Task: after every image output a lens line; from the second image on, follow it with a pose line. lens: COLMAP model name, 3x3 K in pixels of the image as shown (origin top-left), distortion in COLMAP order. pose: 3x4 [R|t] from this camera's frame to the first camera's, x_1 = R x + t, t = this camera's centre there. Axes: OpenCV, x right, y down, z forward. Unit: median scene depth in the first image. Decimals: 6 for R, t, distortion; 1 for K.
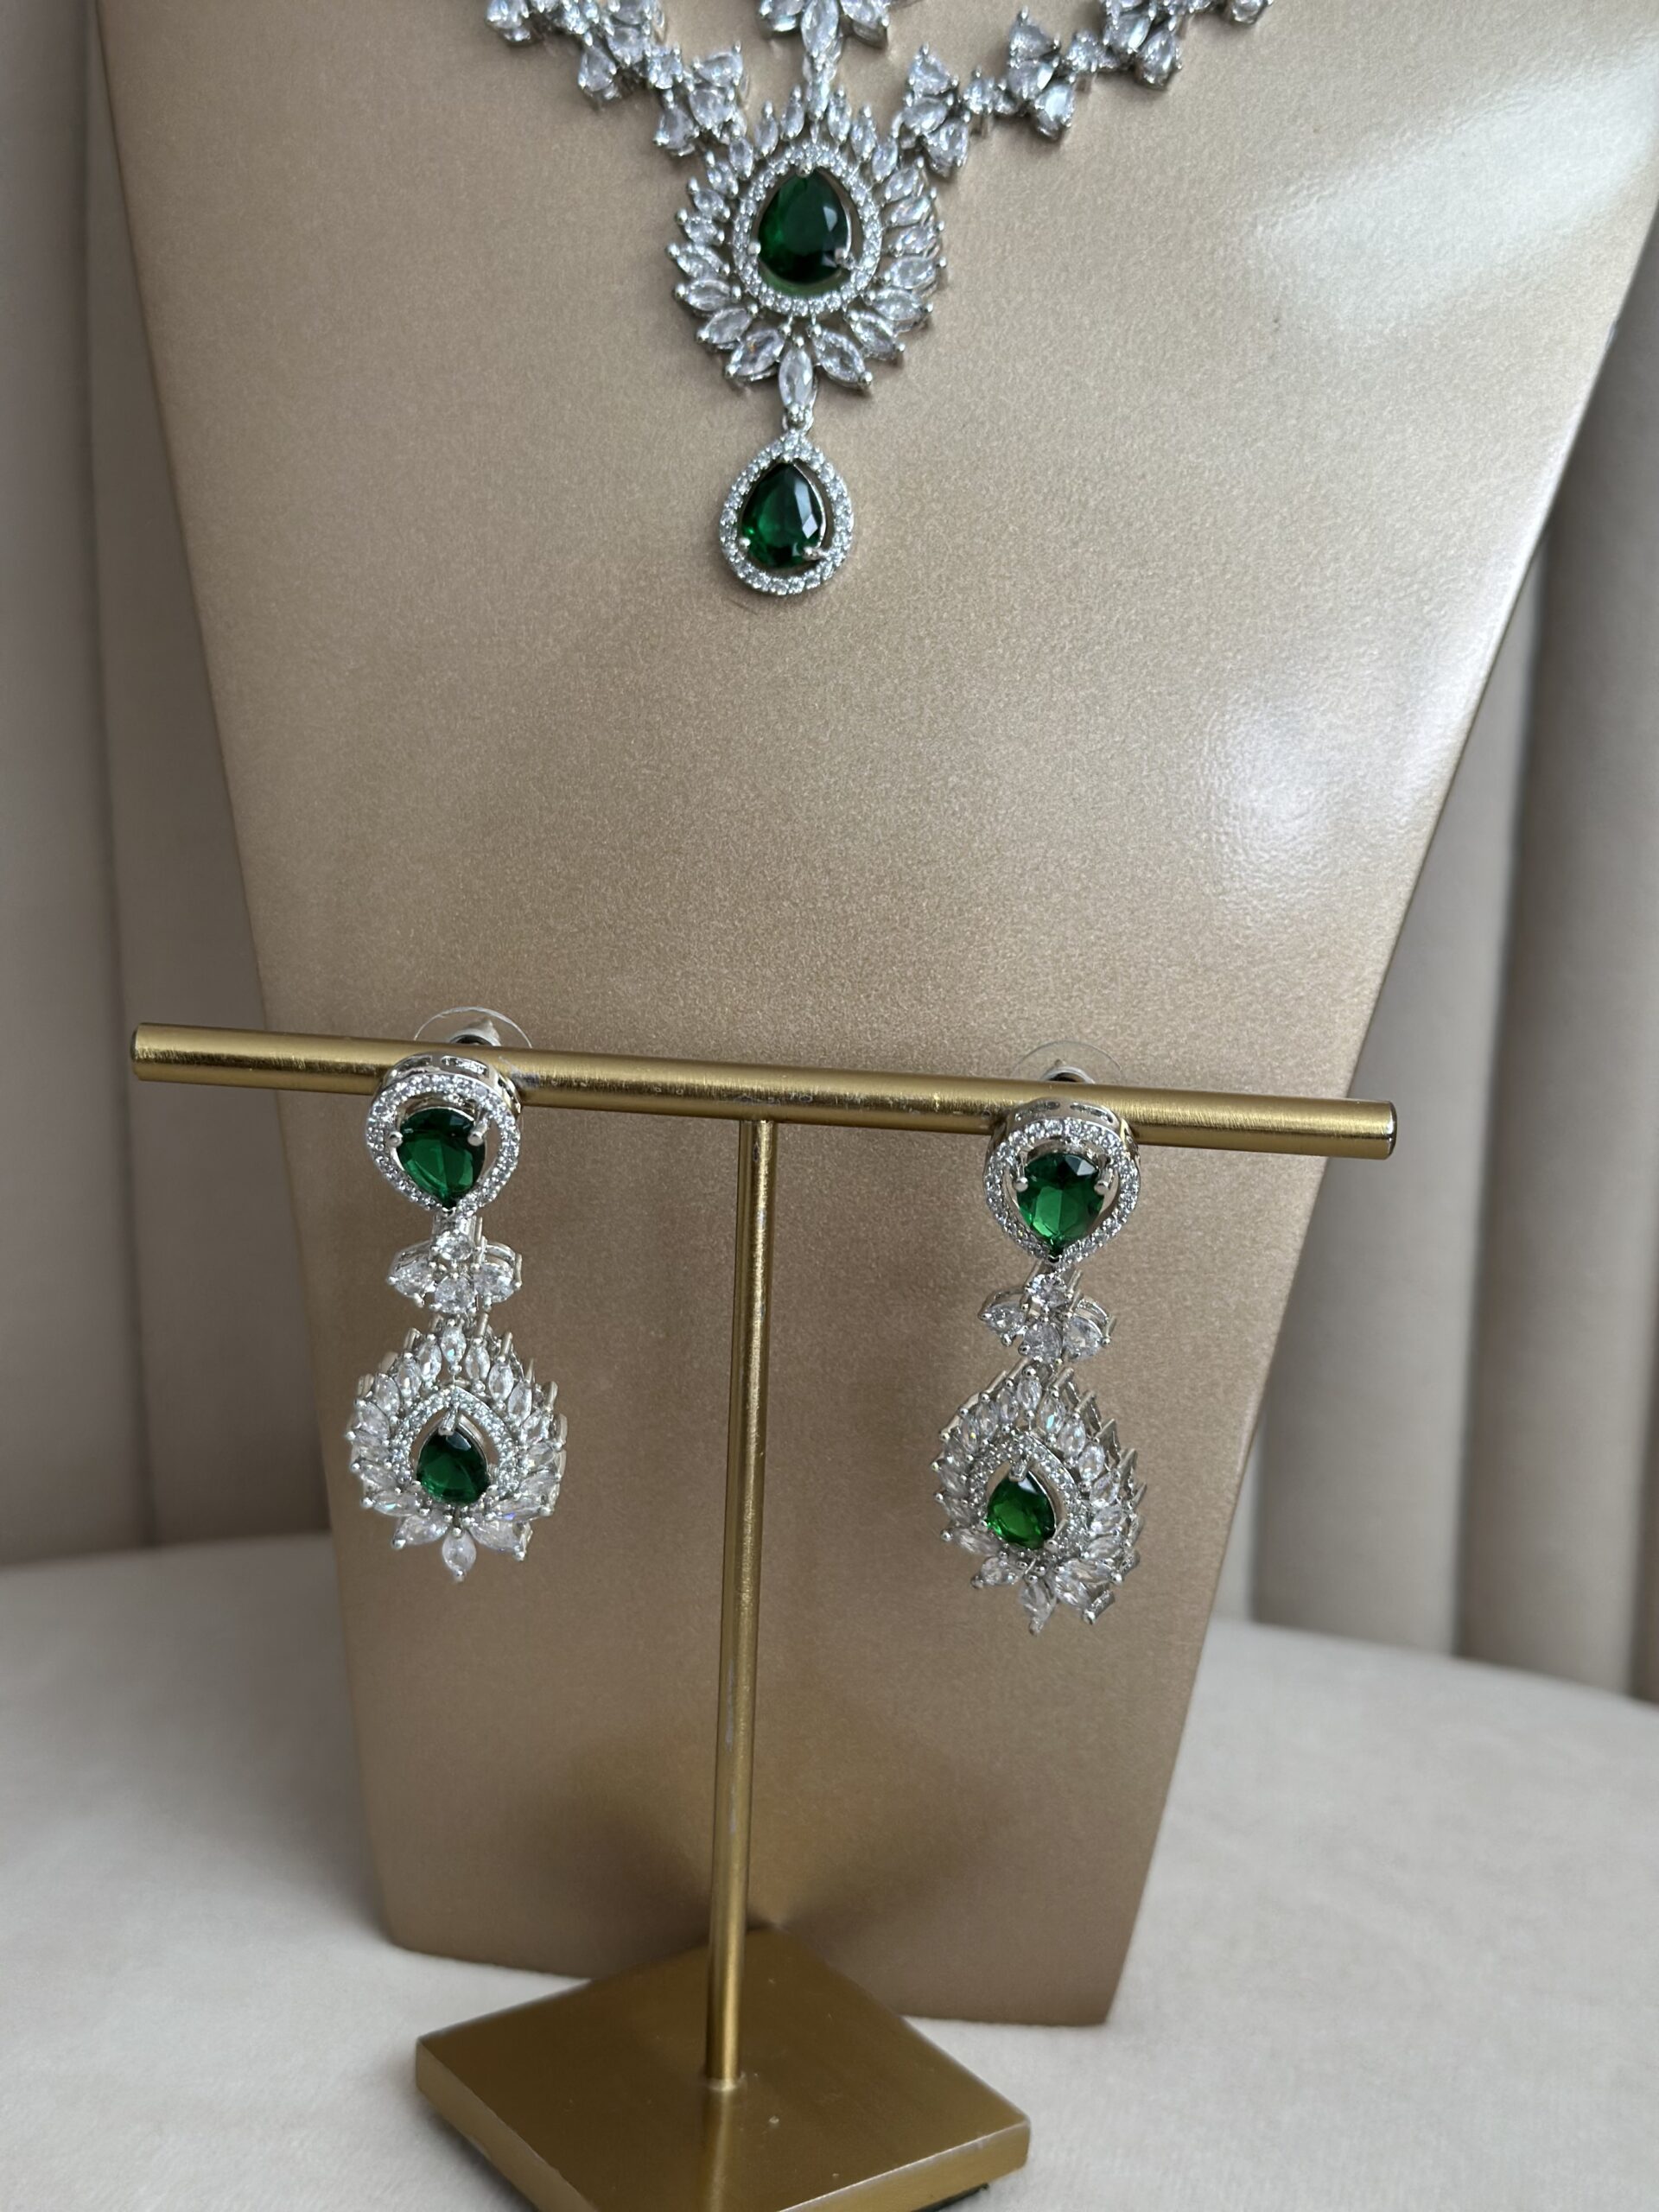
lens RADIAL K [[3183.5, 0, 829.5], [0, 3183.5, 1106.0], [0, 0, 1]] dist [0.141713, -0.067659]
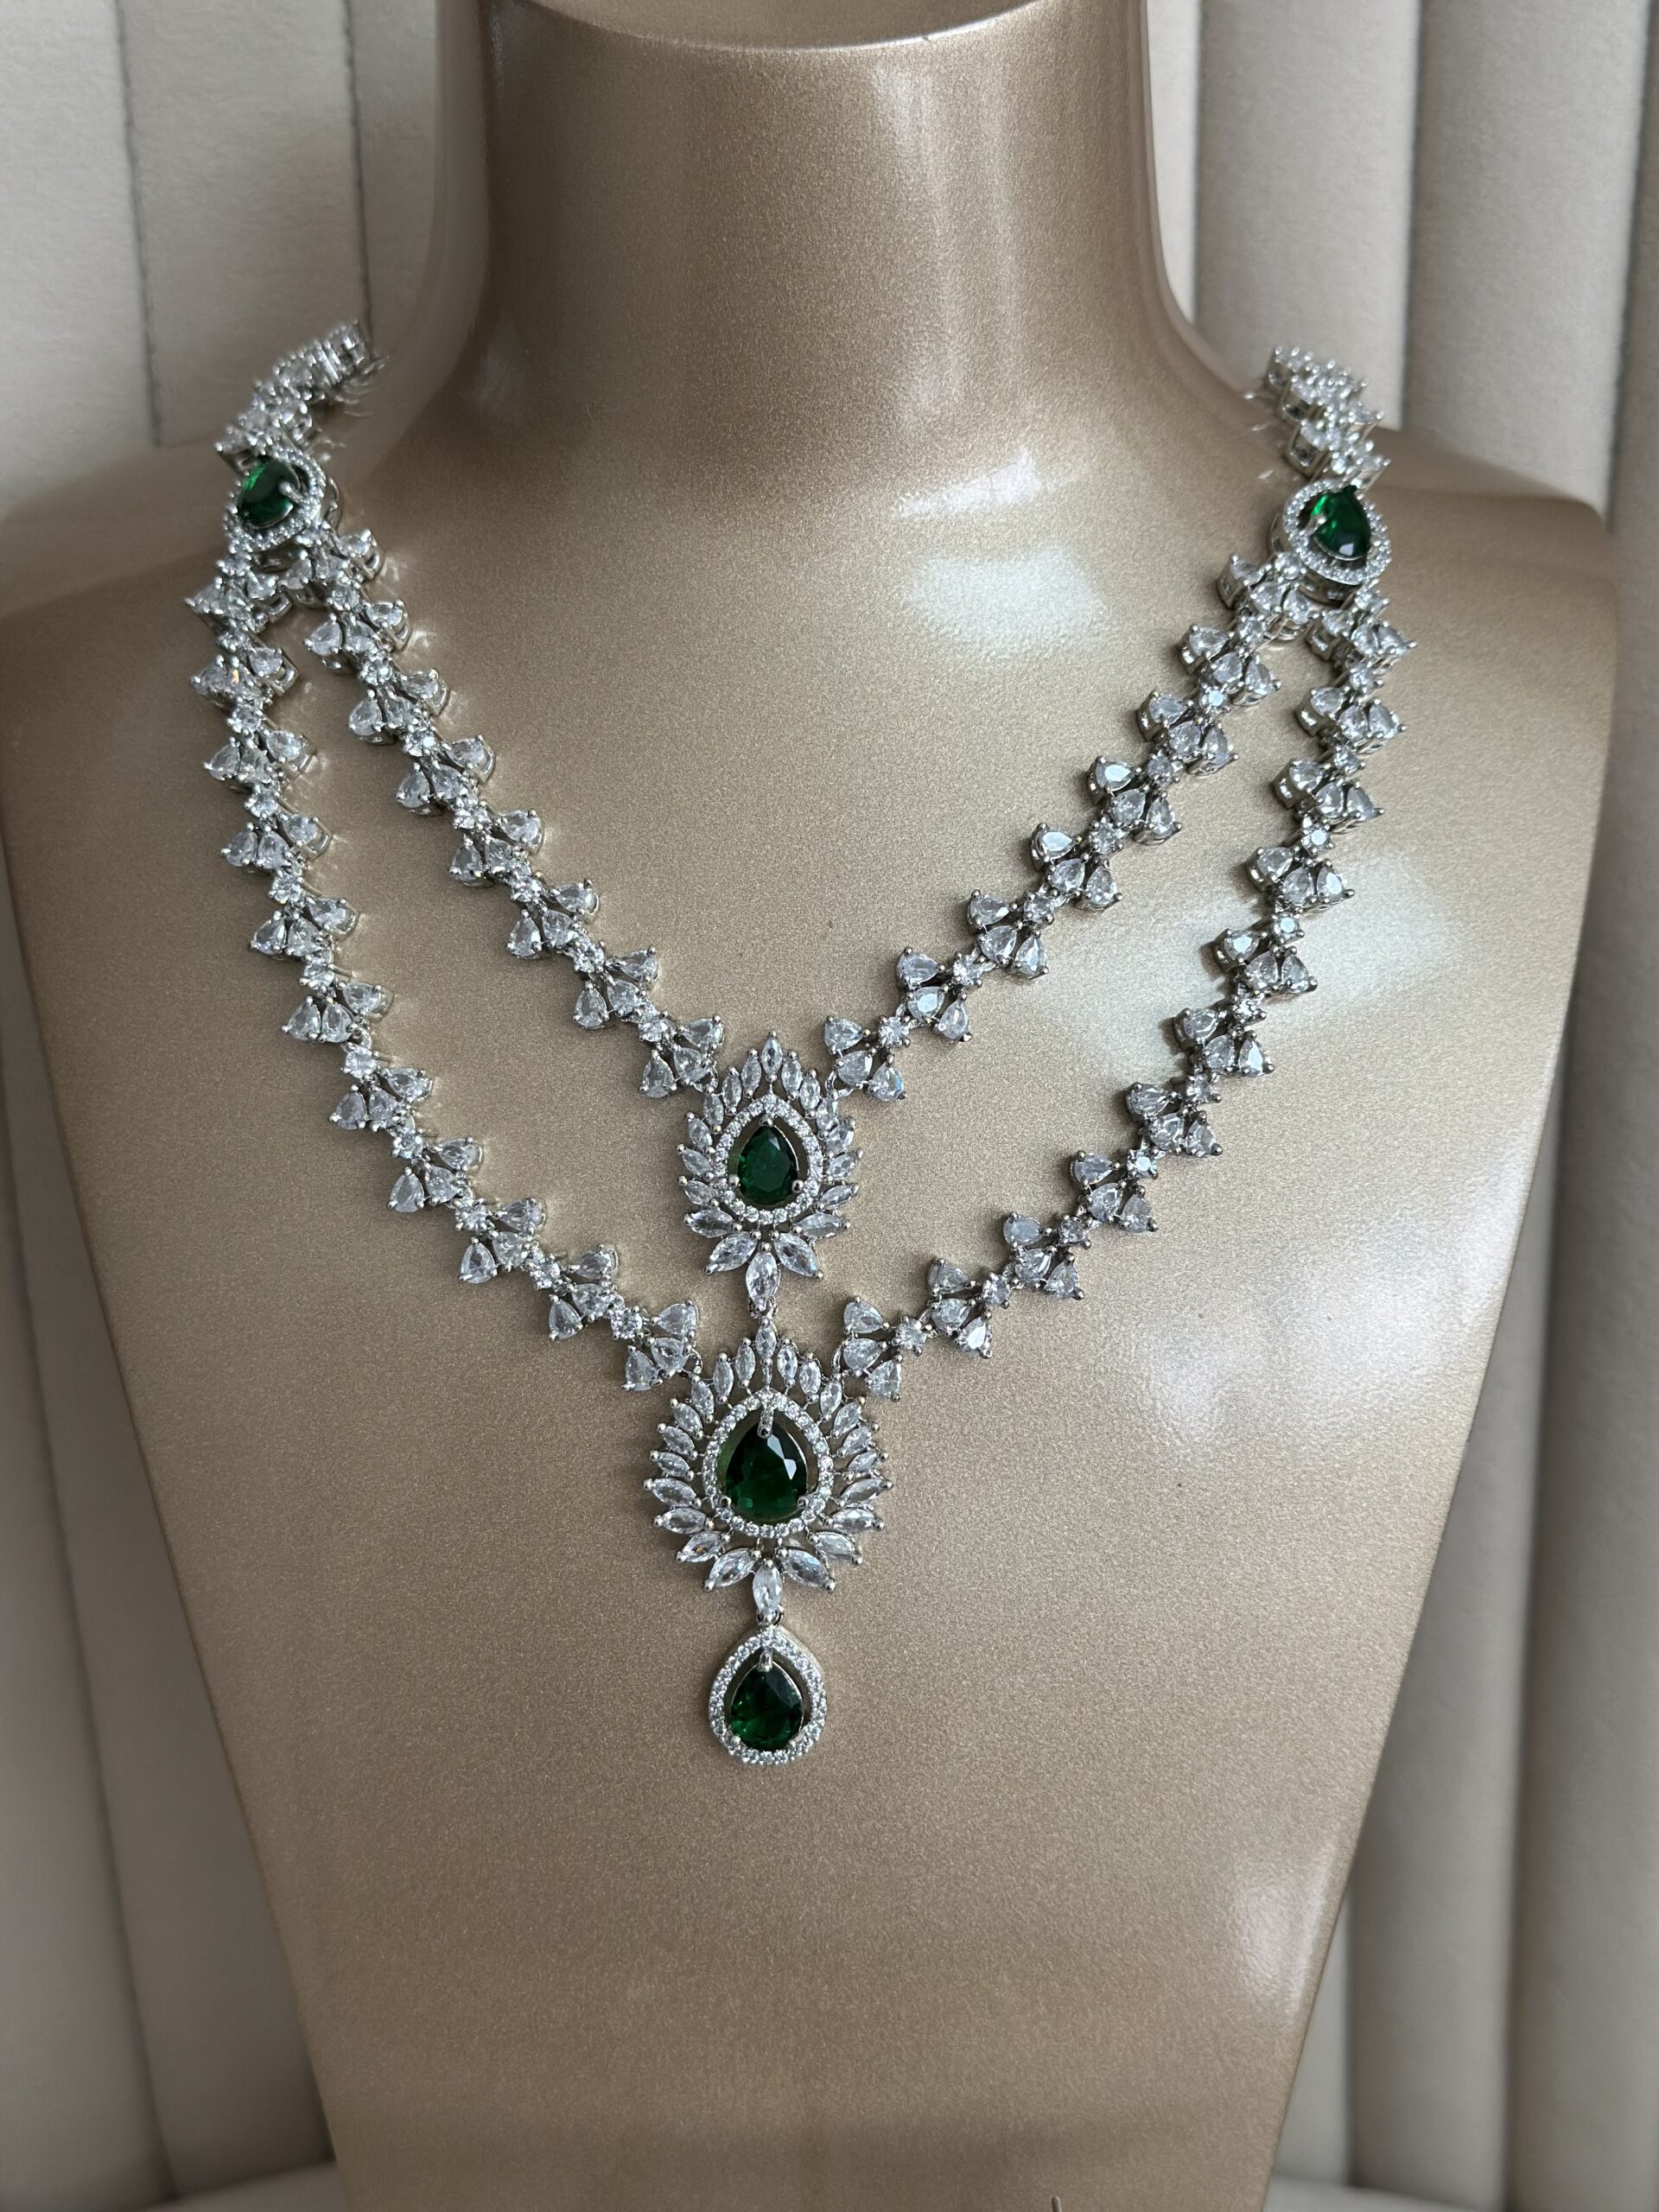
lens RADIAL K [[3256.9, 0, 829.5], [0, 3256.9, 1106.0], [0, 0, 1]] dist [0.016603, -0.029029]
pose [[0.993255, -0.089307, 0.073945, -0.058959], [0.080835, 0.990576, 0.110569, -0.524074], [-0.083122, -0.103846, 0.991114, -0.125544]]
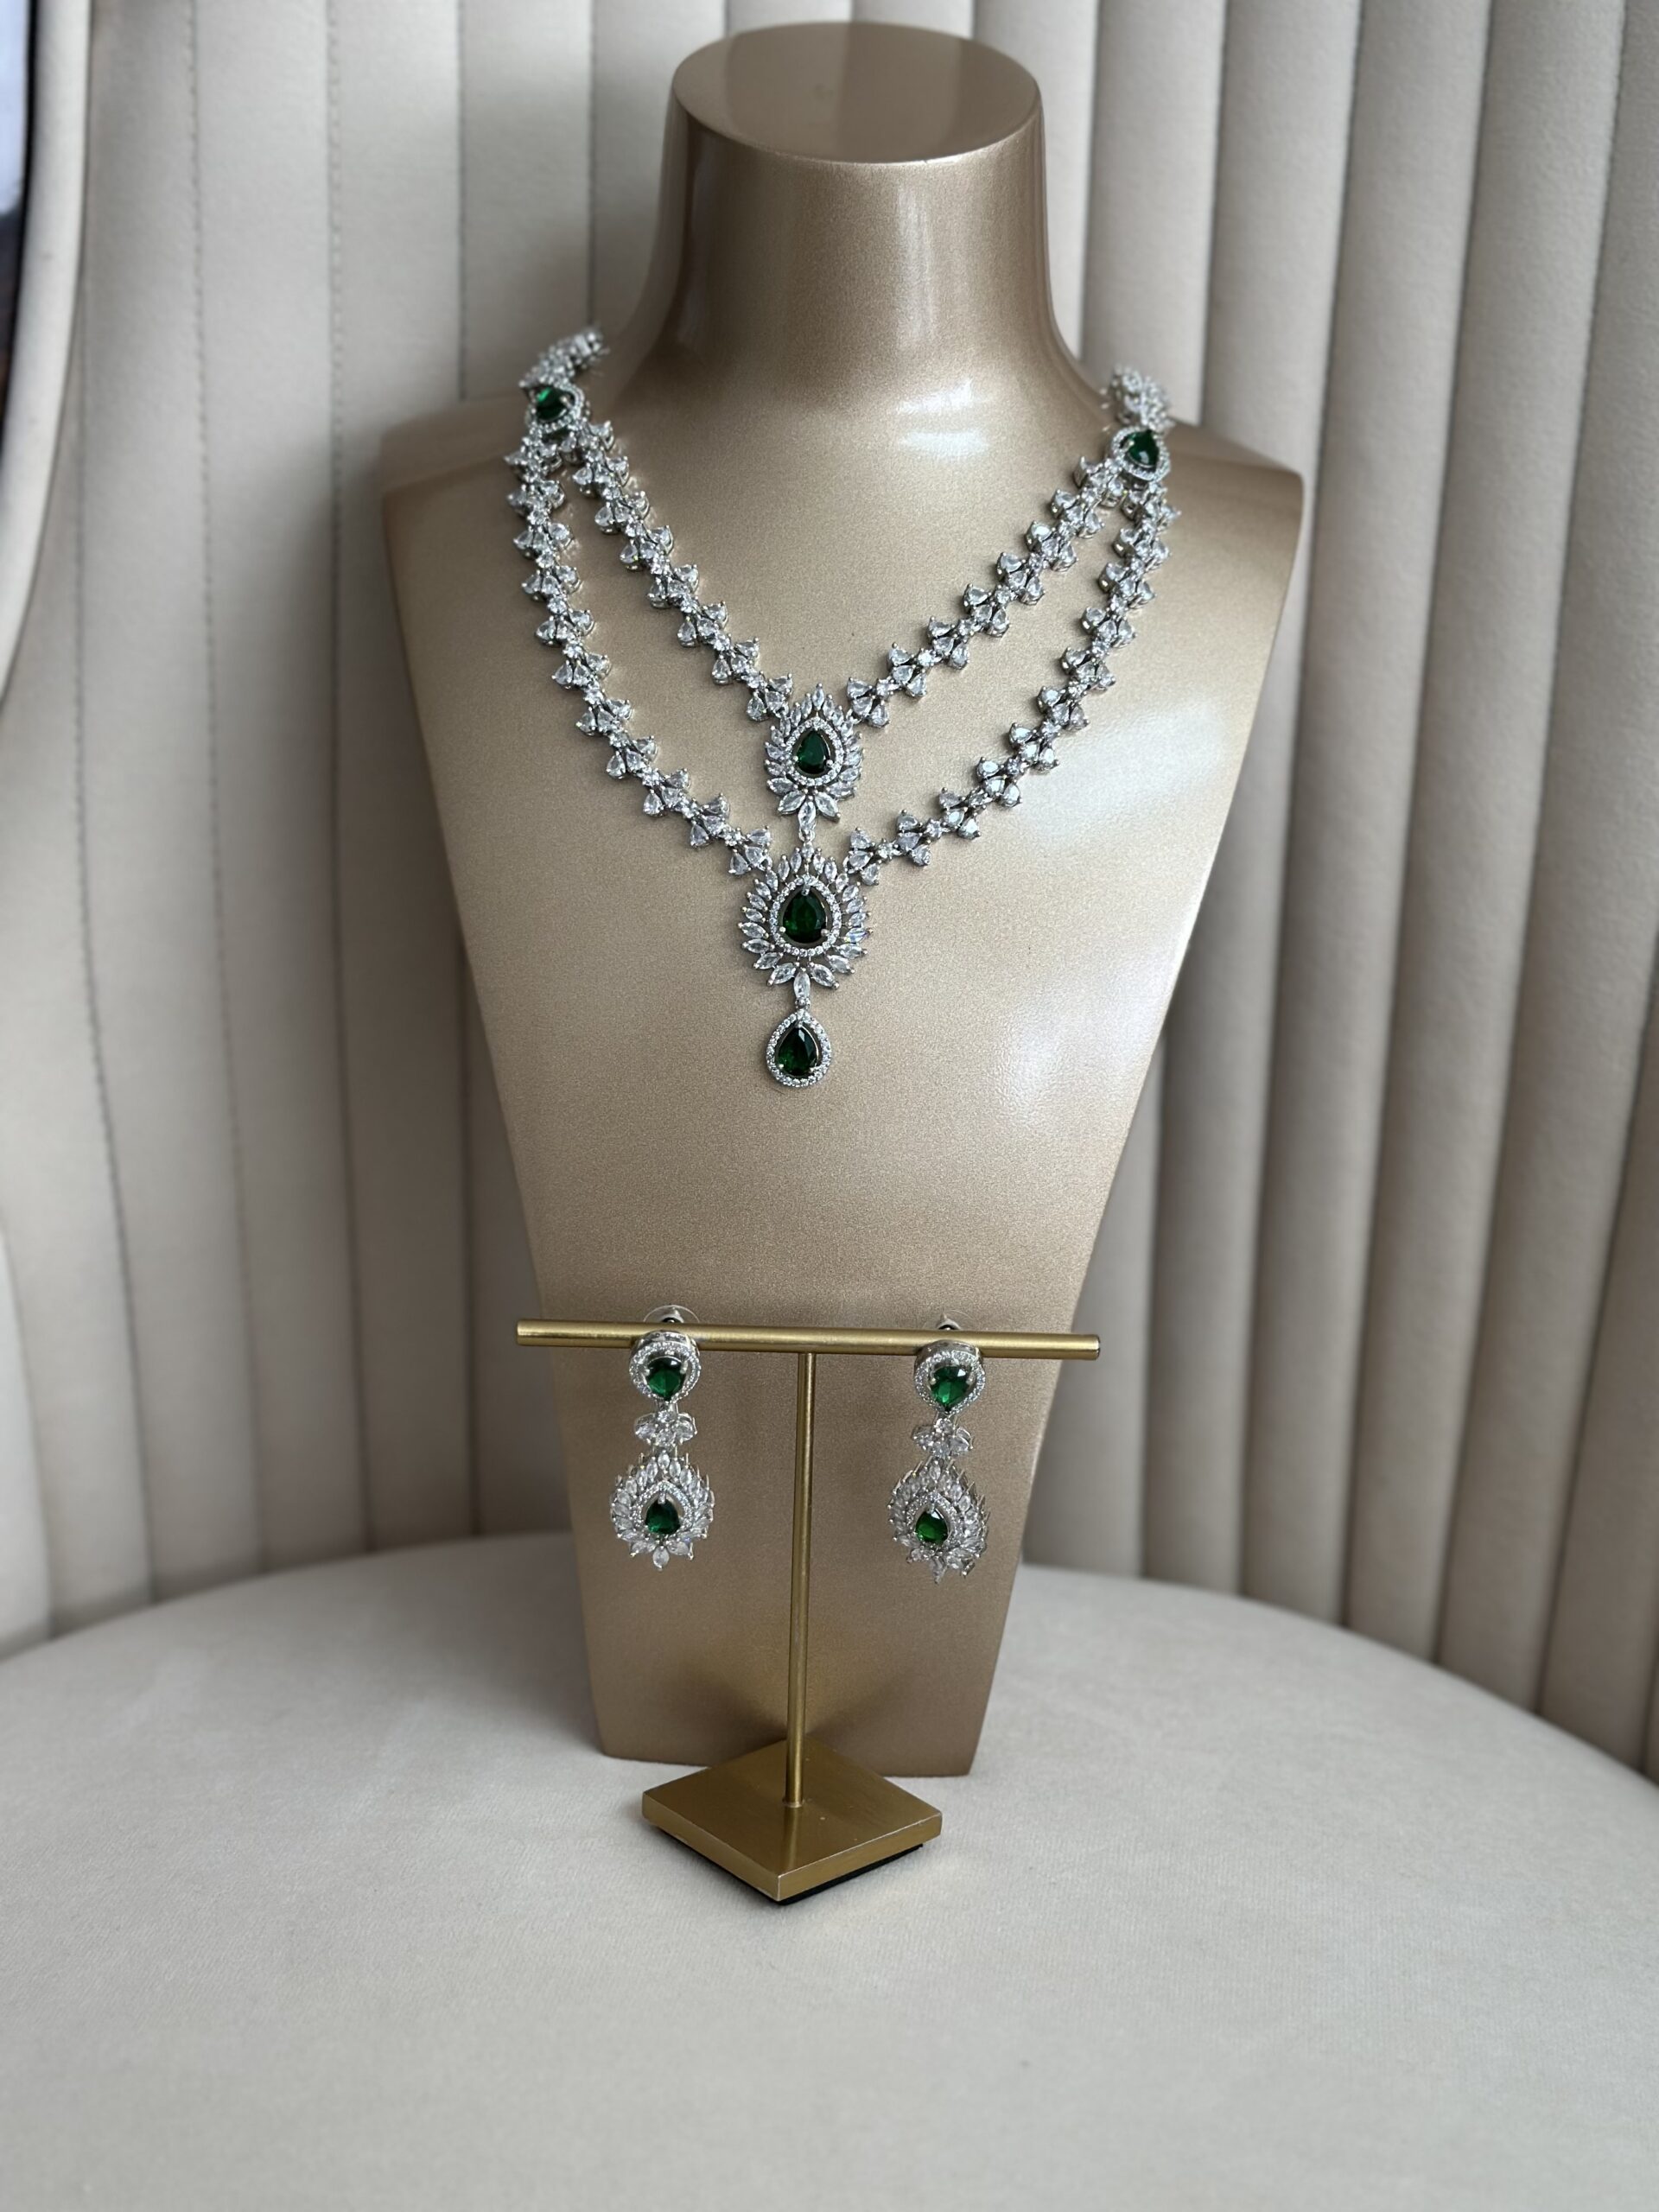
lens RADIAL K [[3062.6, 0, 829.5], [0, 3062.6, 1106.0], [0, 0, 1]] dist [0.093579, -0.093664]
pose [[0.995657, -0.034869, 0.086321, -0.167760], [0.033305, 0.999255, 0.019497, -0.187990], [-0.086936, -0.016538, 0.996077, -0.986696]]
